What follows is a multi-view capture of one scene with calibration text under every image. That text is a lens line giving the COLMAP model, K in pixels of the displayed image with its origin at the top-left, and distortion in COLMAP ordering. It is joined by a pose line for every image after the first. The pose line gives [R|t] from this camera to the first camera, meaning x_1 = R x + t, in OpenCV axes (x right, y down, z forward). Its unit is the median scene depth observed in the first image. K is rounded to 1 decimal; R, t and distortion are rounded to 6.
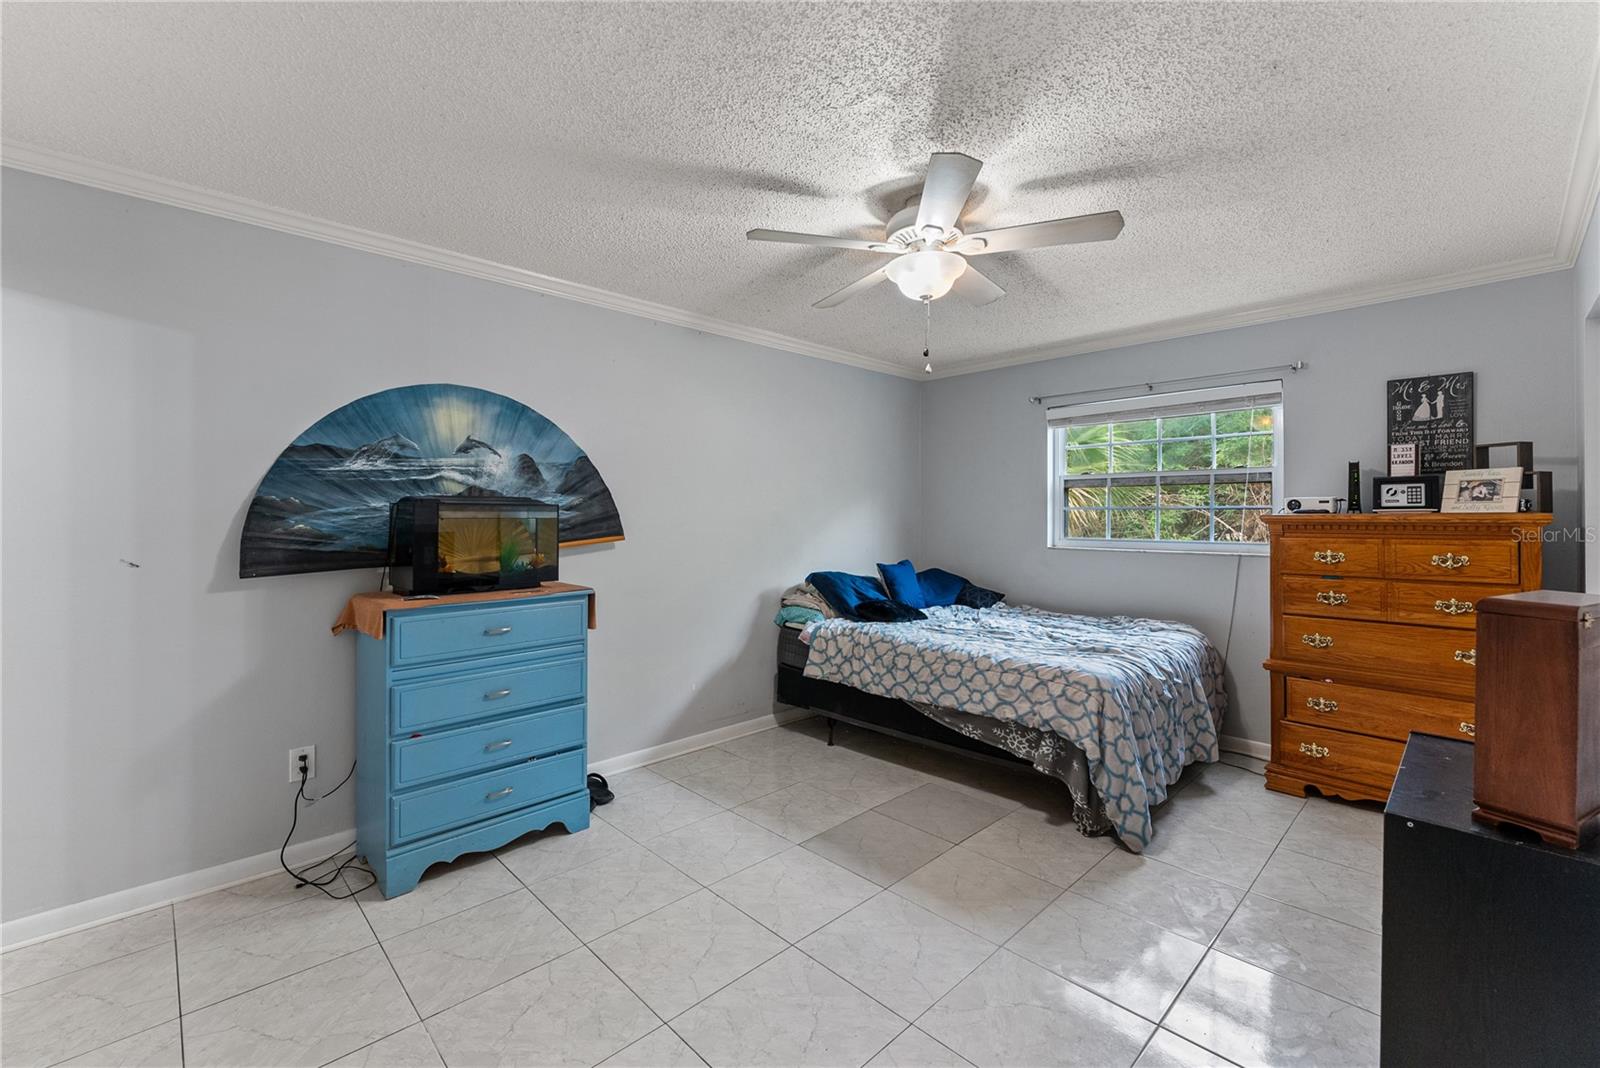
lens RADIAL K [[675.7, 0, 799.7], [0, 675.7, 511.5], [0, 0, 1]] dist [0.000084, 0.000013]
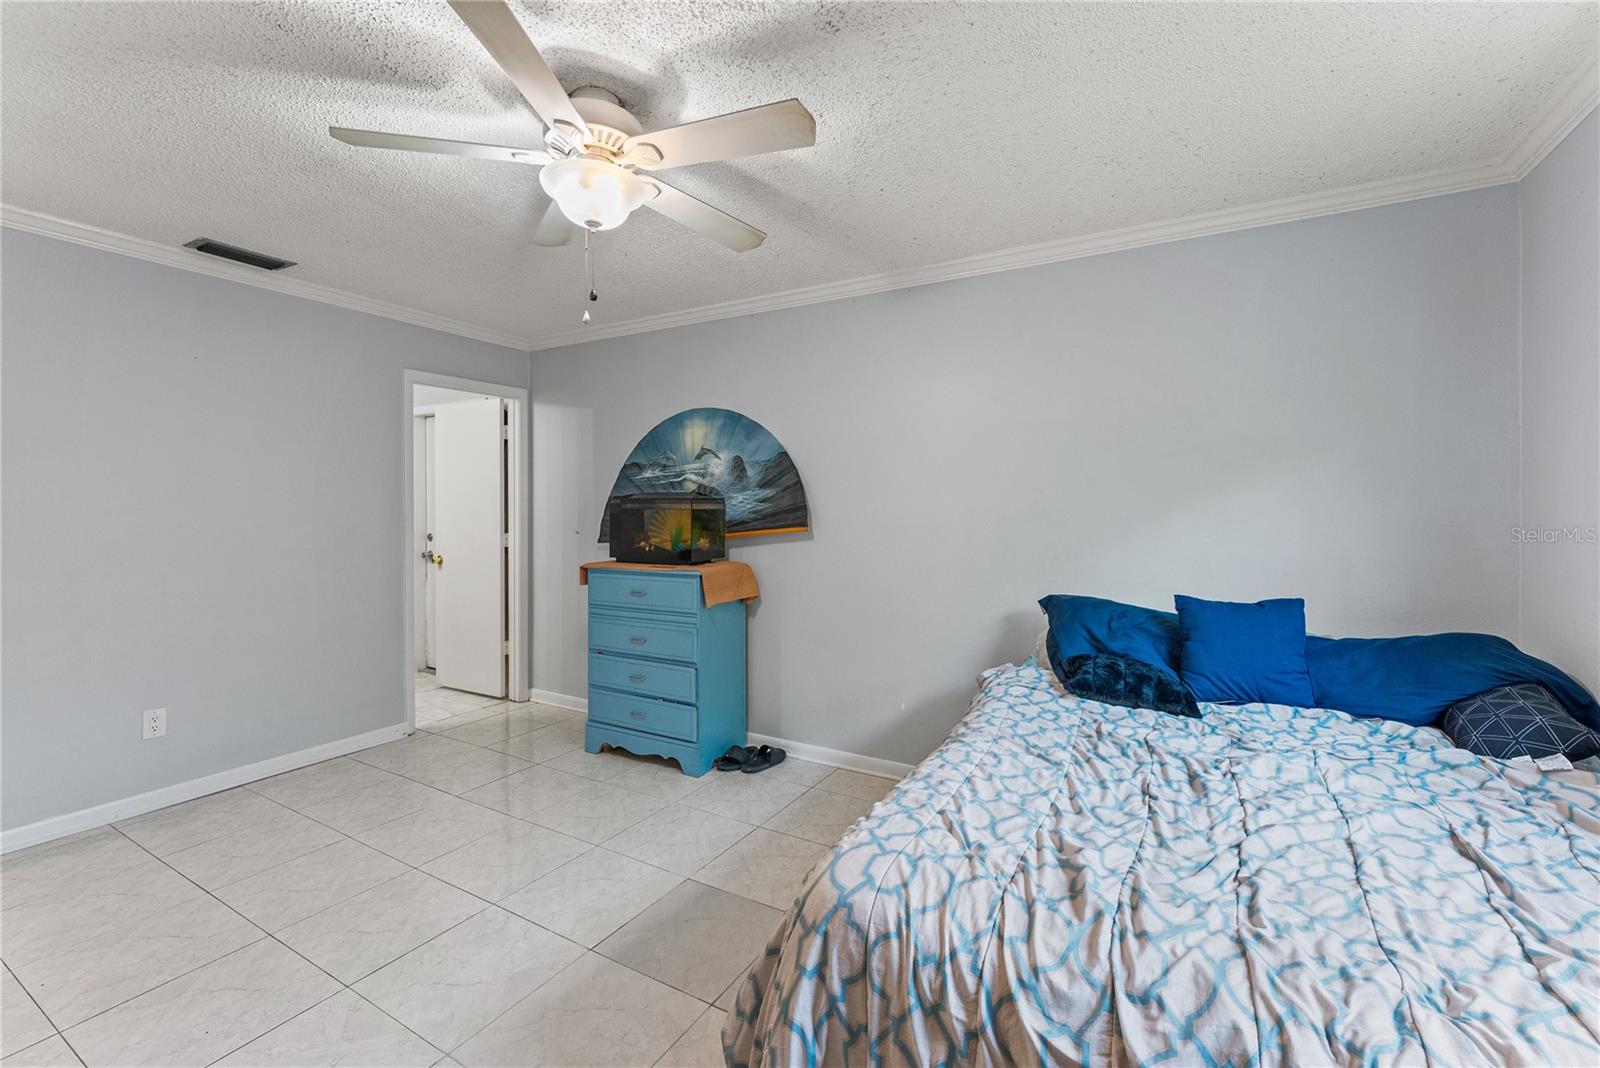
lens RADIAL K [[672.7, 0, 800.7], [0, 672.7, 508.5], [0, 0, 1]] dist [-0.001969, -0.000188]
pose [[0.272325, 0.001012, -0.962205, 0.776421], [0.006550, 0.999974, 0.002906, 0.005938], [0.962183, -0.007094, 0.272311, 0.795818]]
